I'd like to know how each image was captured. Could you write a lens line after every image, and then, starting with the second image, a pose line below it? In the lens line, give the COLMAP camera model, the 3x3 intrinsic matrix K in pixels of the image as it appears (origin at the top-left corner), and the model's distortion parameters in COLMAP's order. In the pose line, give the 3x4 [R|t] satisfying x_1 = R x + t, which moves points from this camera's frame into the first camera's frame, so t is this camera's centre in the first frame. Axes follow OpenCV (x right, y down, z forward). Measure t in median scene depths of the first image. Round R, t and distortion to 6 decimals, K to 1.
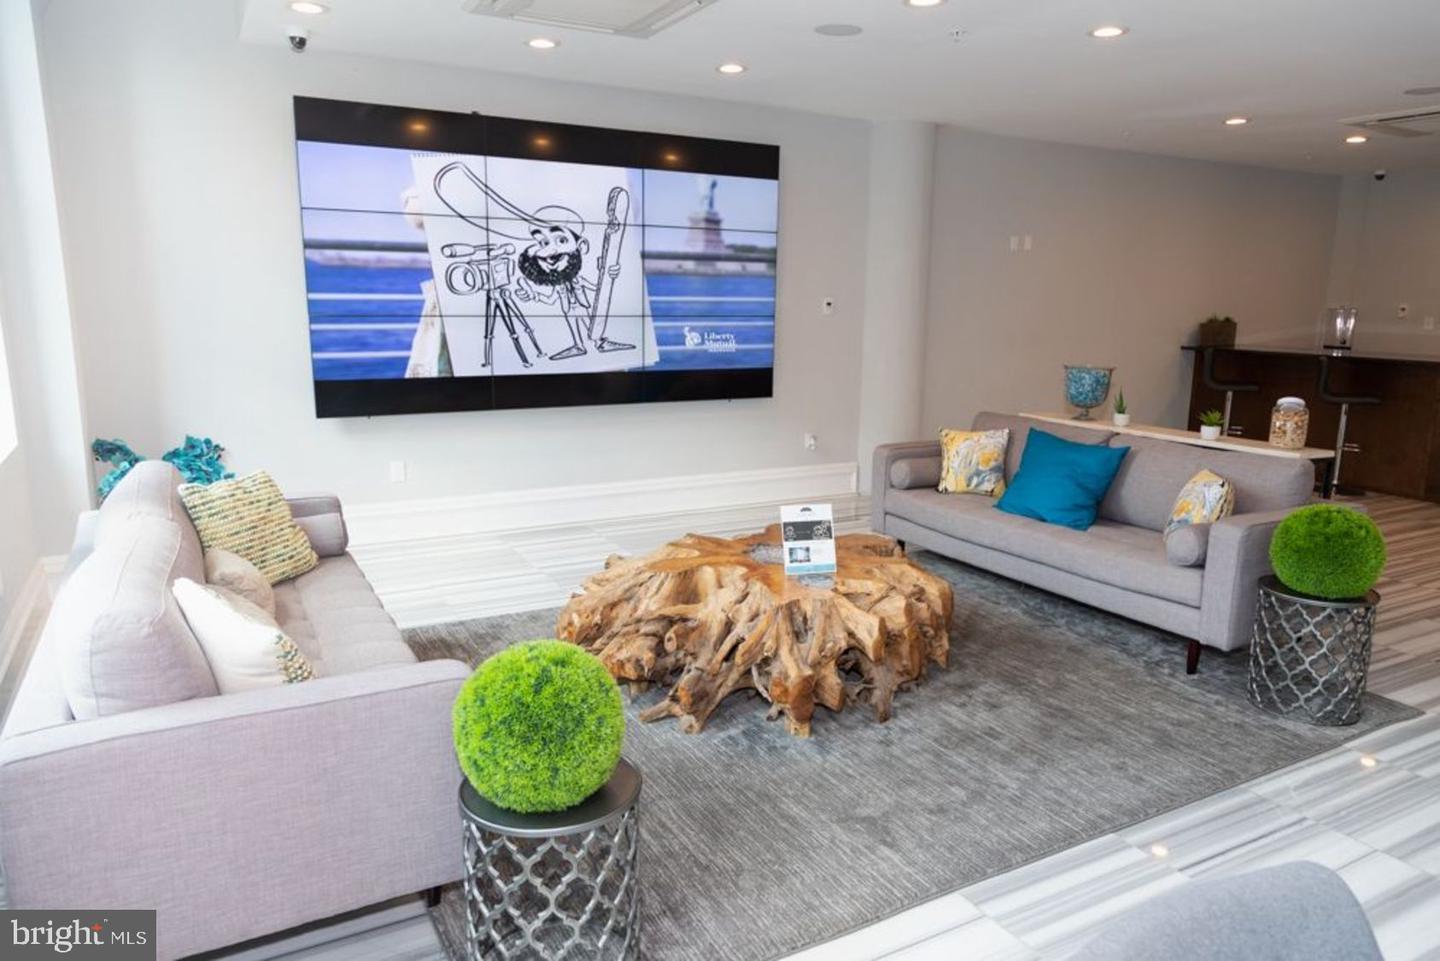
lens RADIAL K [[960.3, 0, 720.0], [0, 960.3, 480.5], [0, 0, 1]] dist [0.019667, -0.001334]
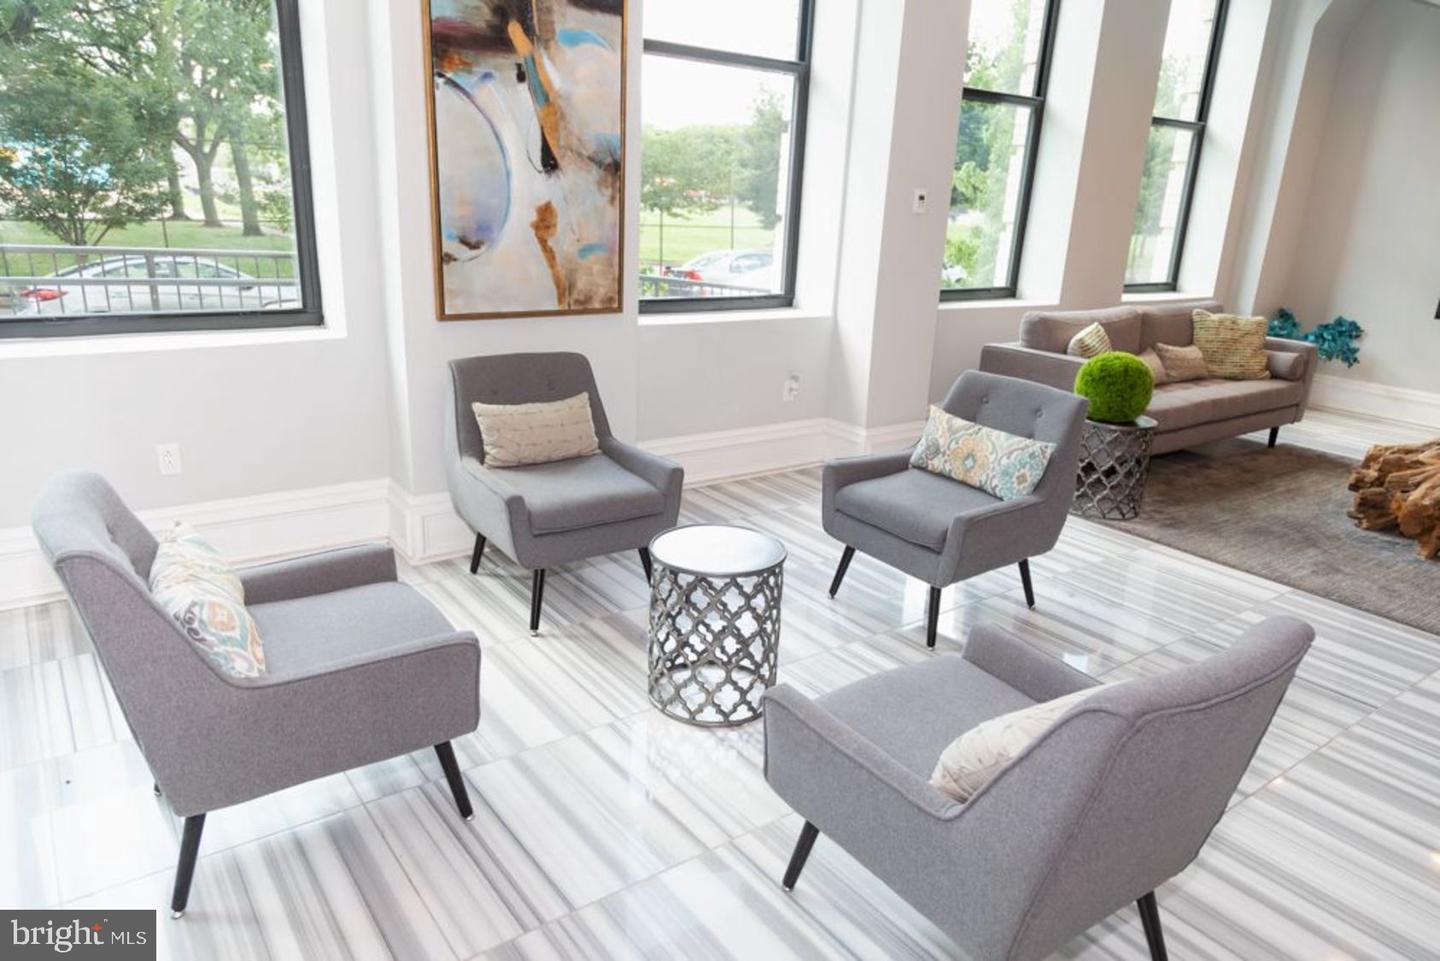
lens RADIAL K [[960.3, 0, 720.0], [0, 960.3, 480.5], [0, 0, 1]] dist [0.019667, -0.001334]
pose [[0.128195, 0.282912, -0.950540, 0.971384], [-0.237775, 0.939262, 0.247487, 0.057787], [0.962824, 0.194288, 0.187678, -0.145318]]
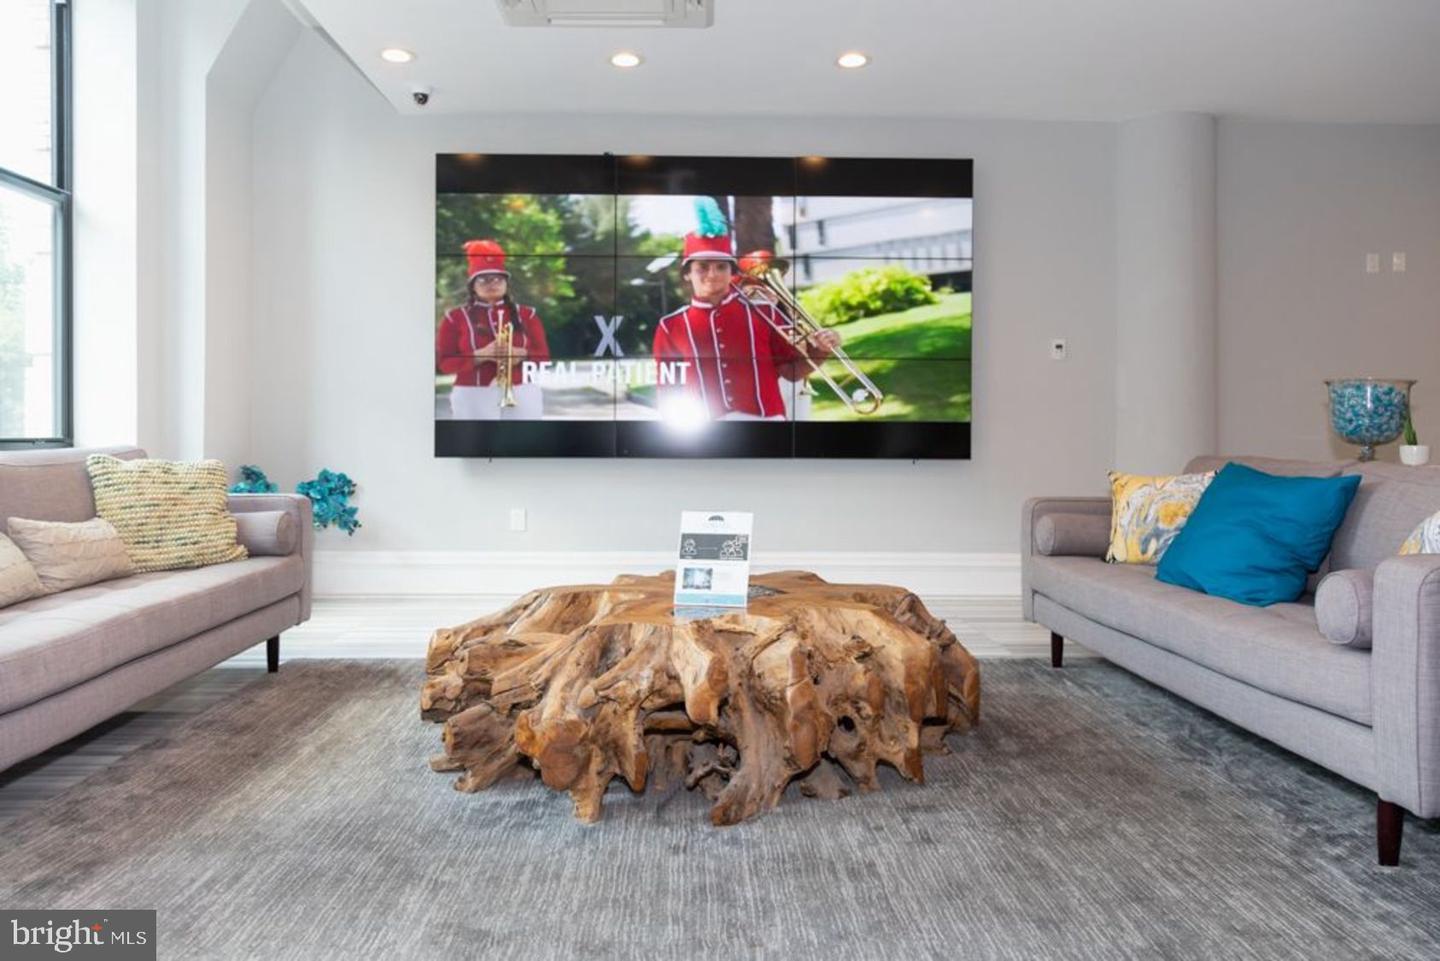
lens RADIAL K [[987.6, 0, 715.5], [0, 987.6, 432.1], [0, 0, 1]] dist [0.022945, -0.003103]
pose [[0.886930, -0.013628, -0.461702, 0.409224], [-0.080181, 0.979847, -0.182950, 0.096917], [0.454890, 0.199284, 0.867964, 0.311798]]
